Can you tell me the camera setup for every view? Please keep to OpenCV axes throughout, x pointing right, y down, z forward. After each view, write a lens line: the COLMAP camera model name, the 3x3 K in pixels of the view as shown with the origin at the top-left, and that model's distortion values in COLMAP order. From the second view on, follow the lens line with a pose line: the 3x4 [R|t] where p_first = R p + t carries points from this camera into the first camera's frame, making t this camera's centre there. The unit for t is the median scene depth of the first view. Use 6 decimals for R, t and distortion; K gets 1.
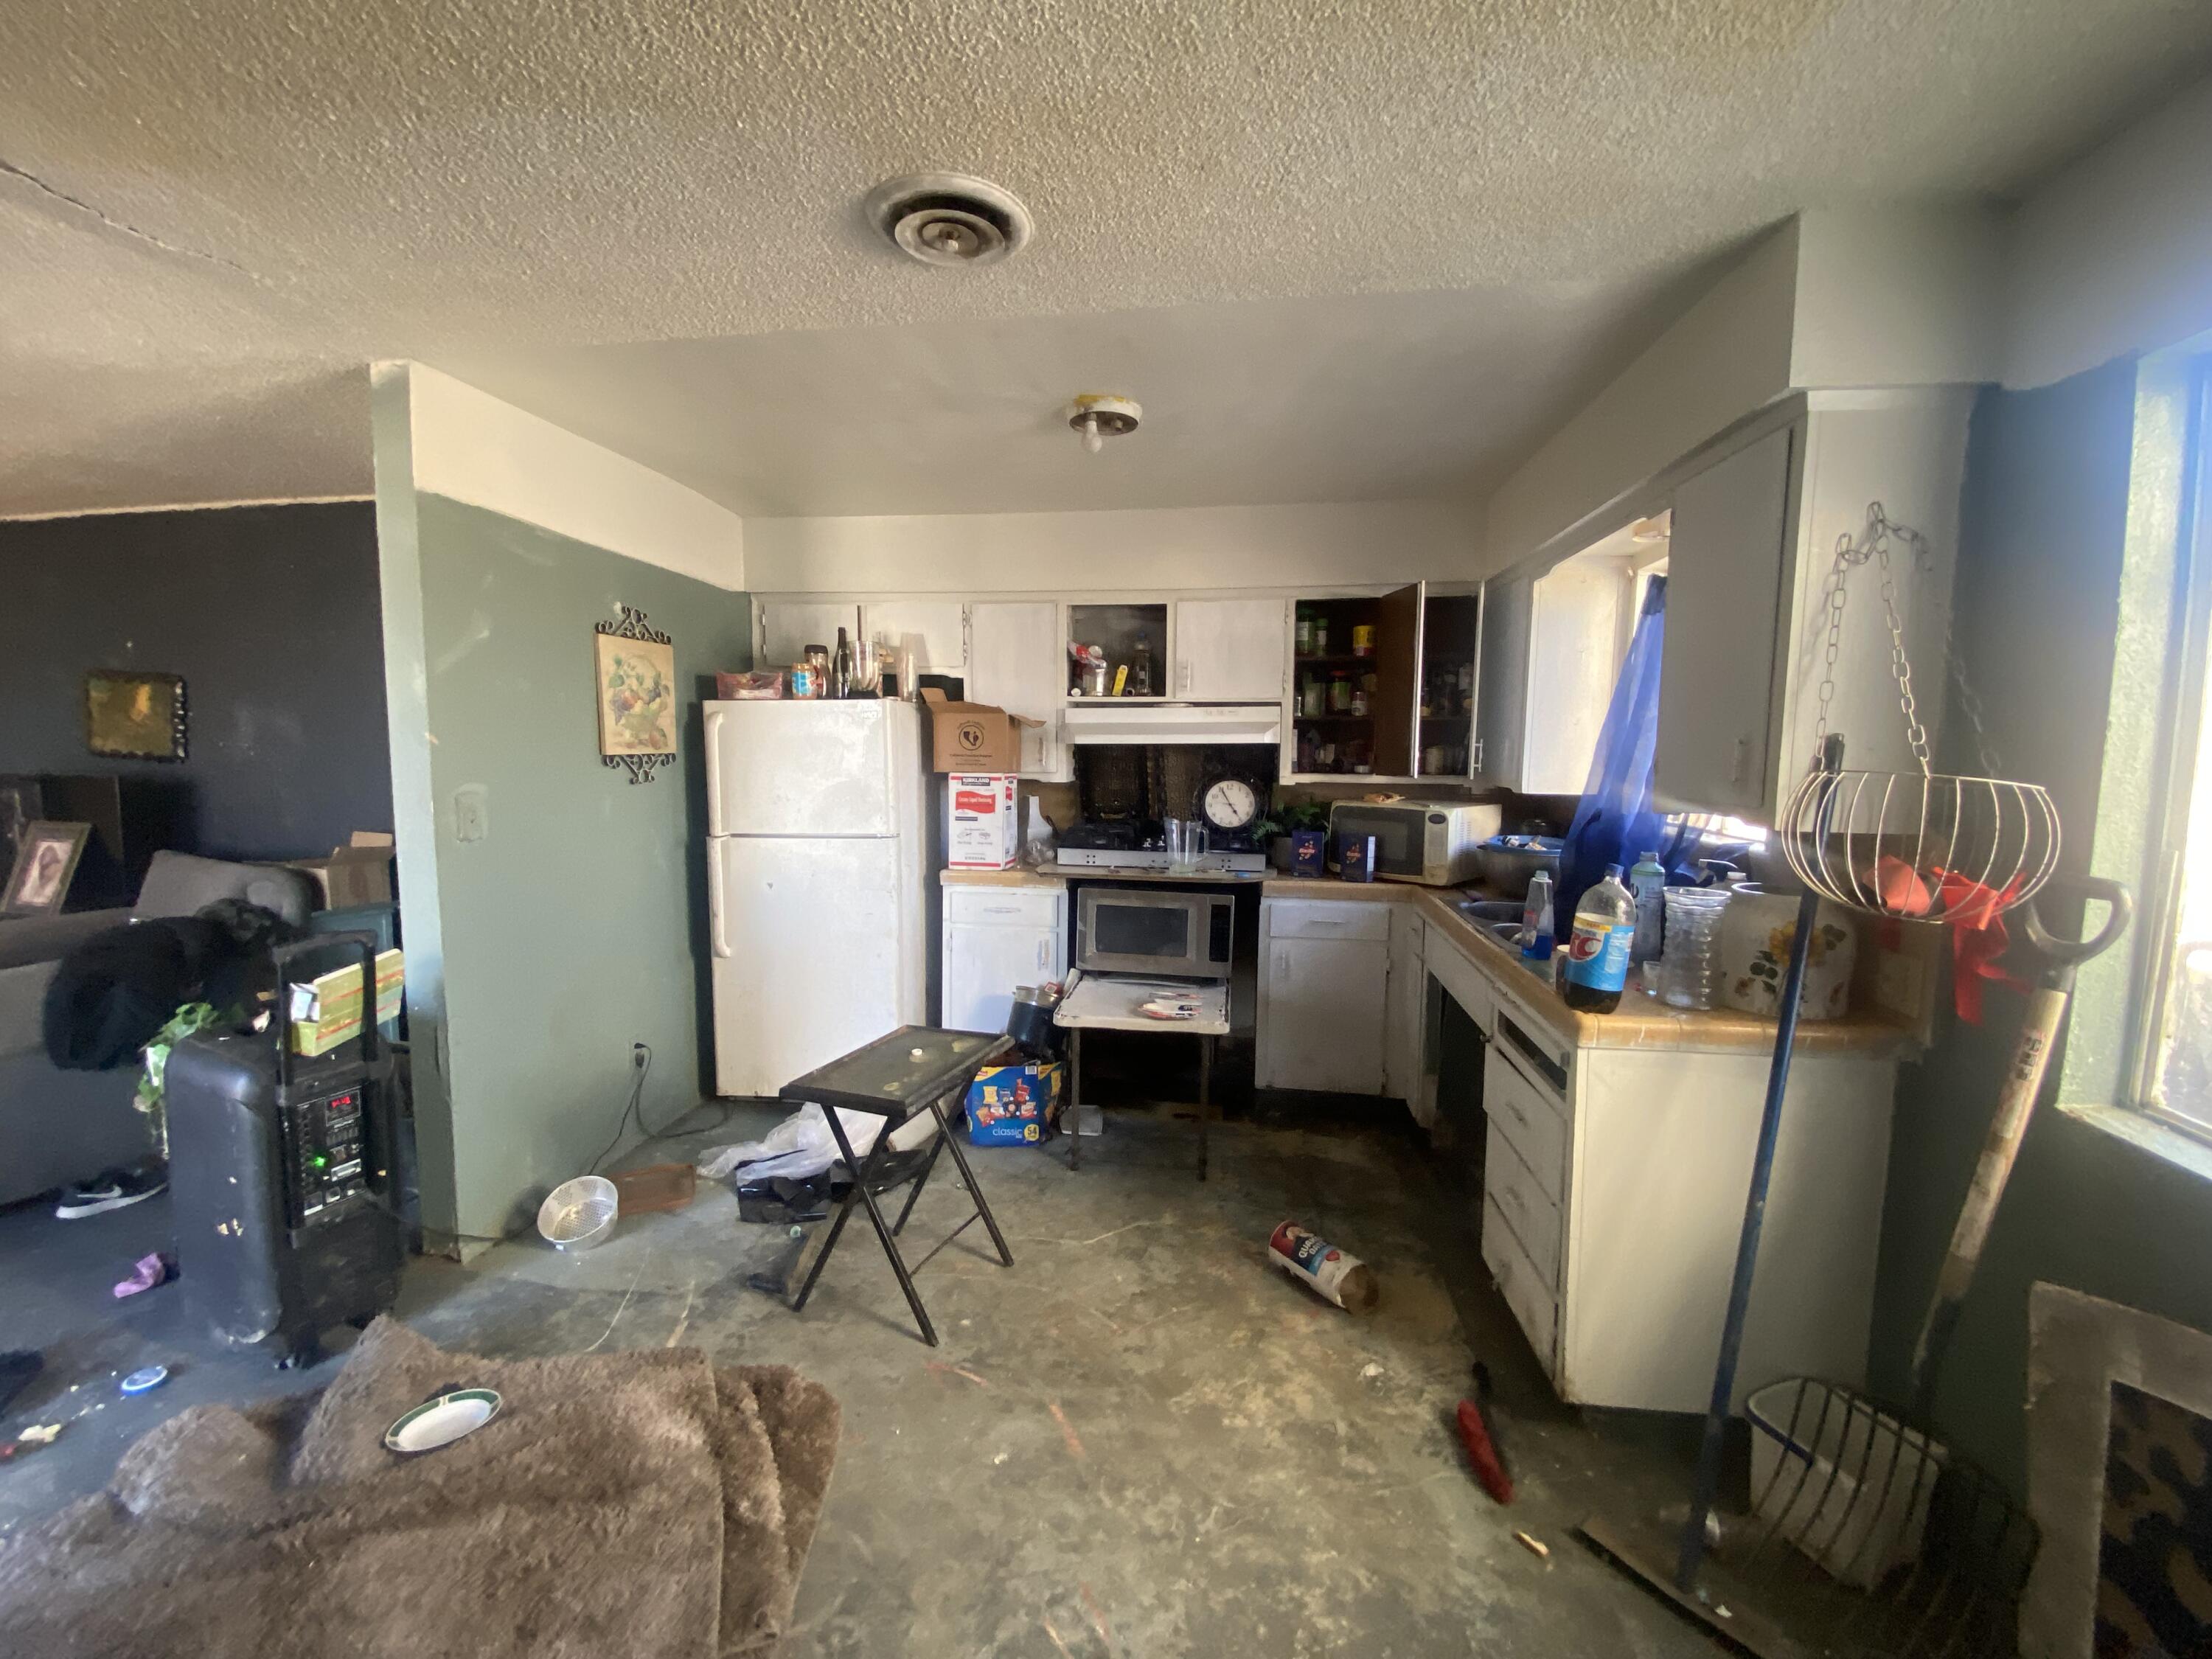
lens RADIAL K [[897.1, 0, 1104.5], [0, 897.1, 830.8], [0, 0, 1]] dist [-0.017243, -0.000707]
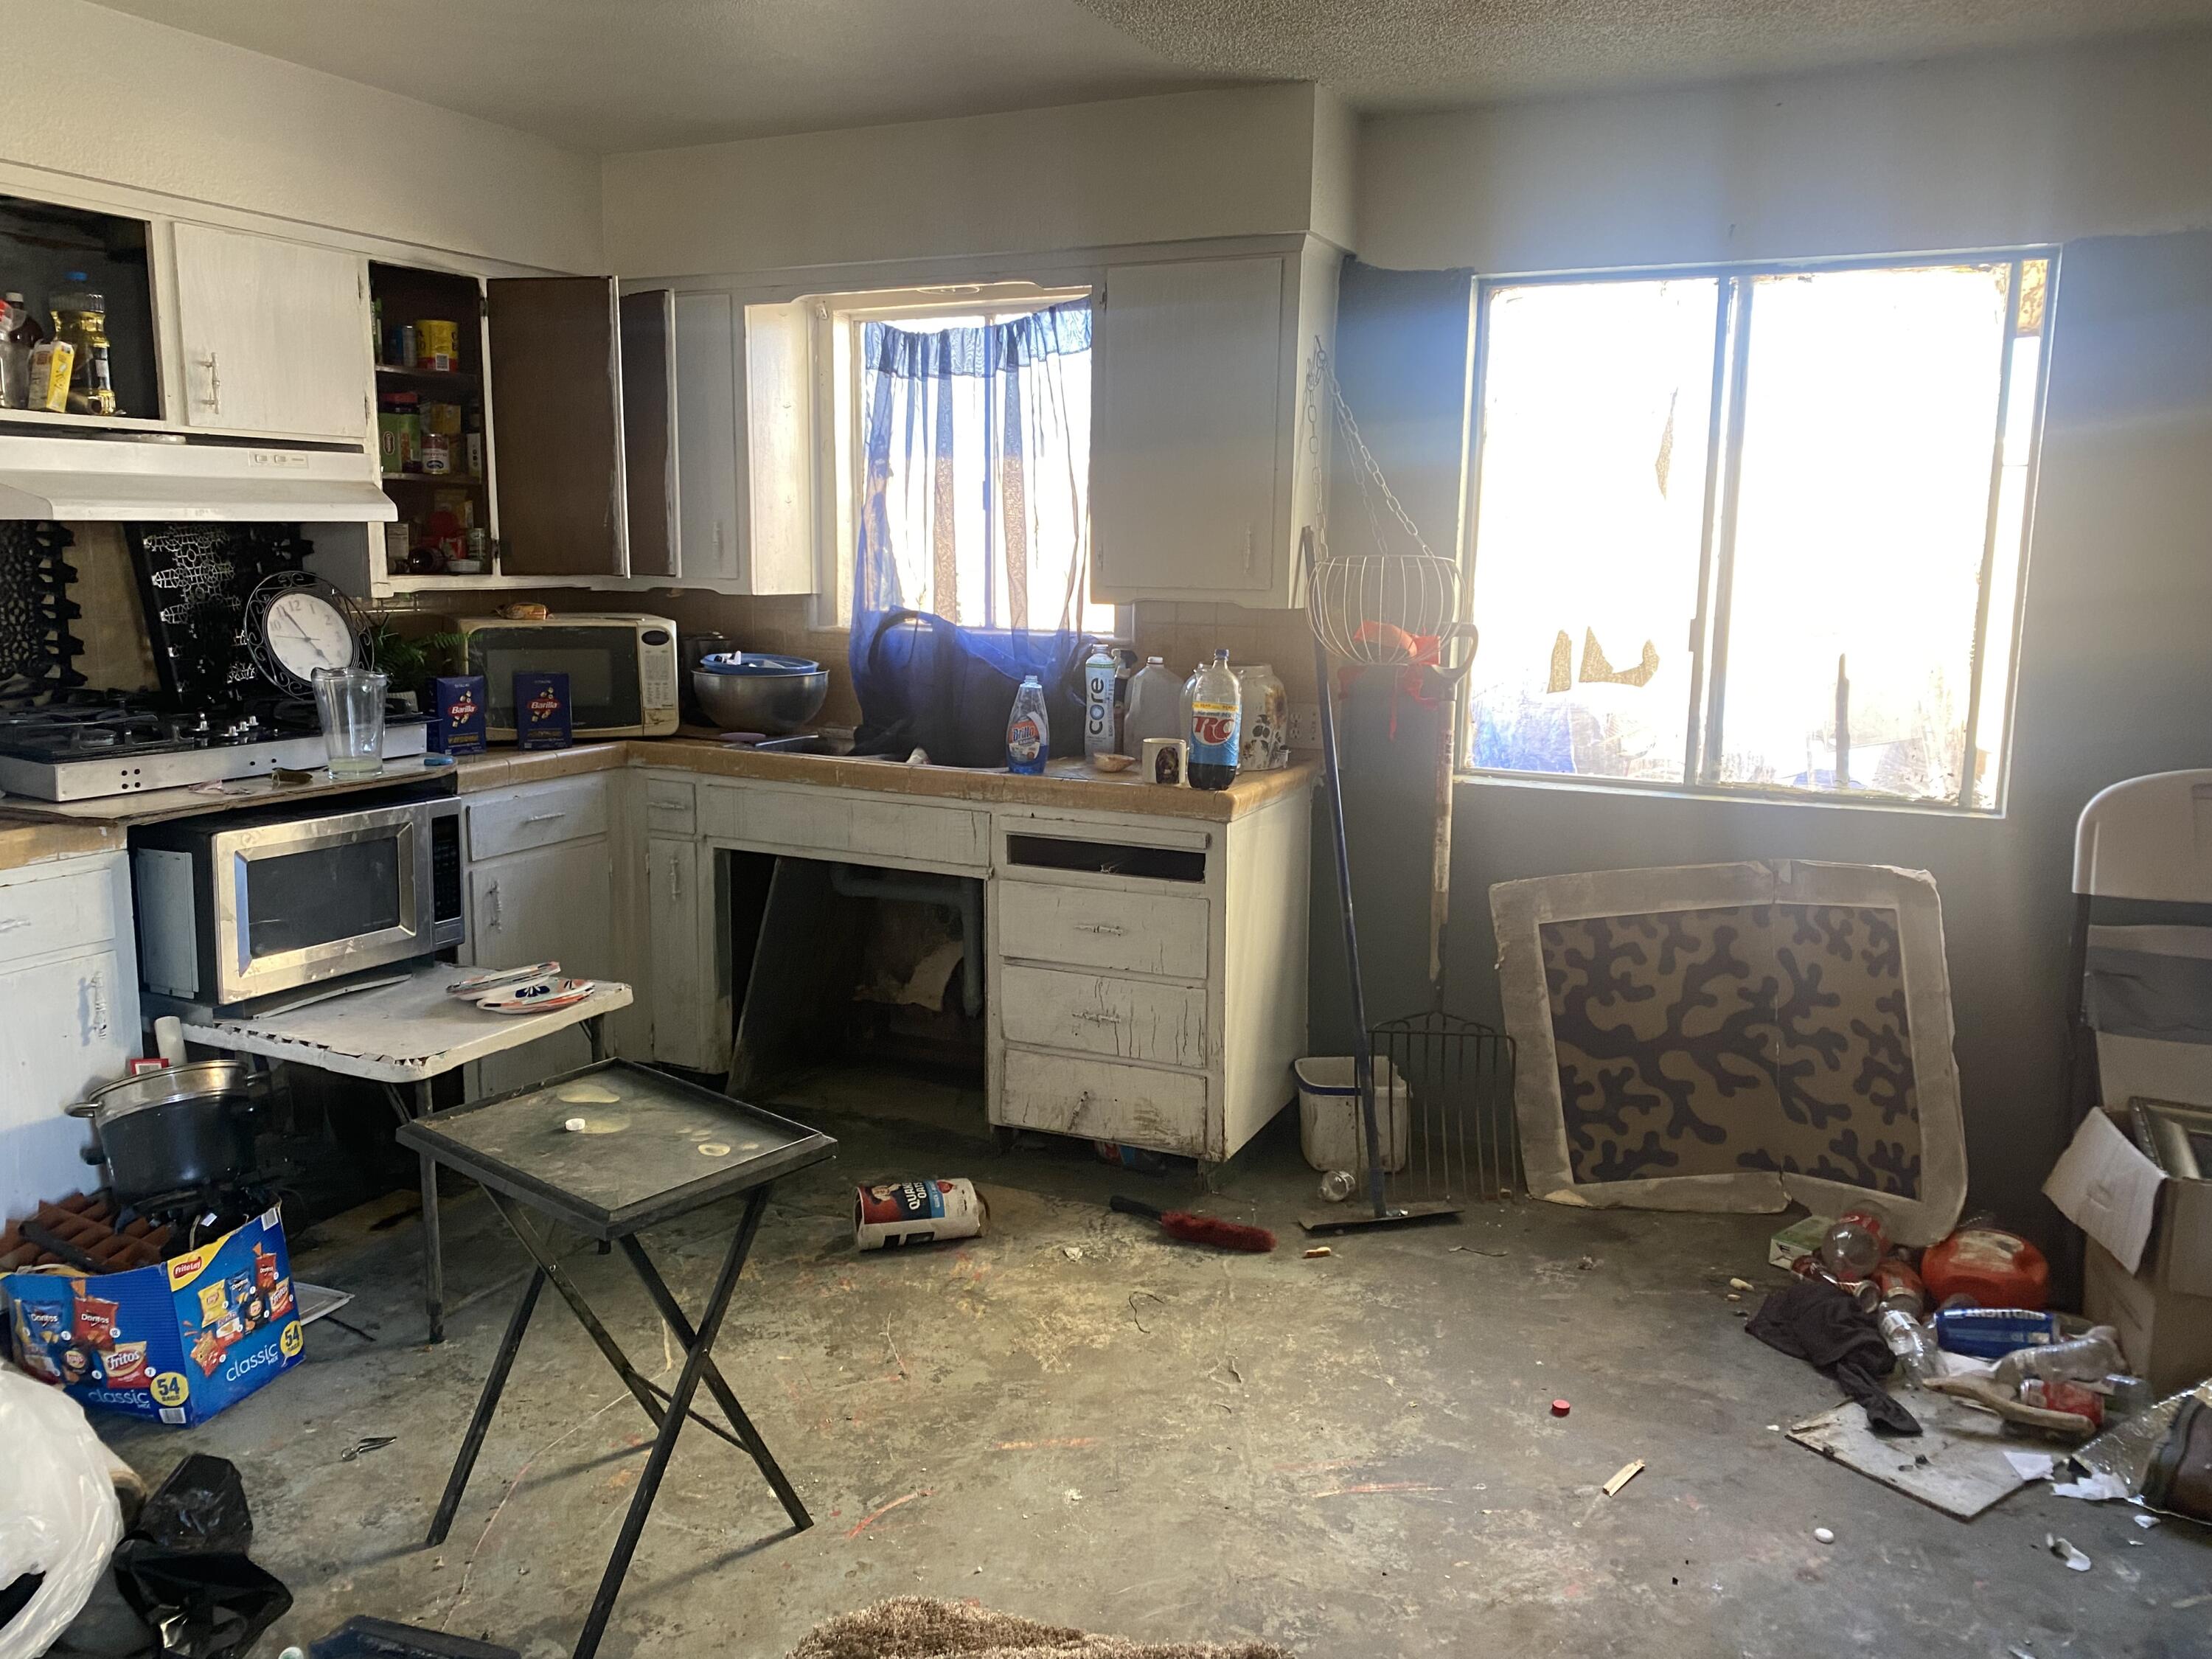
lens RADIAL K [[1672.2, 0, 1103.1], [0, 1672.2, 821.6], [0, 0, 1]] dist [0.049731, 0.002702]
pose [[0.300354, -0.169089, 0.938720, -0.765751], [0.083349, 0.985050, 0.150766, -0.040433], [-0.950179, 0.032958, 0.309957, 0.289881]]
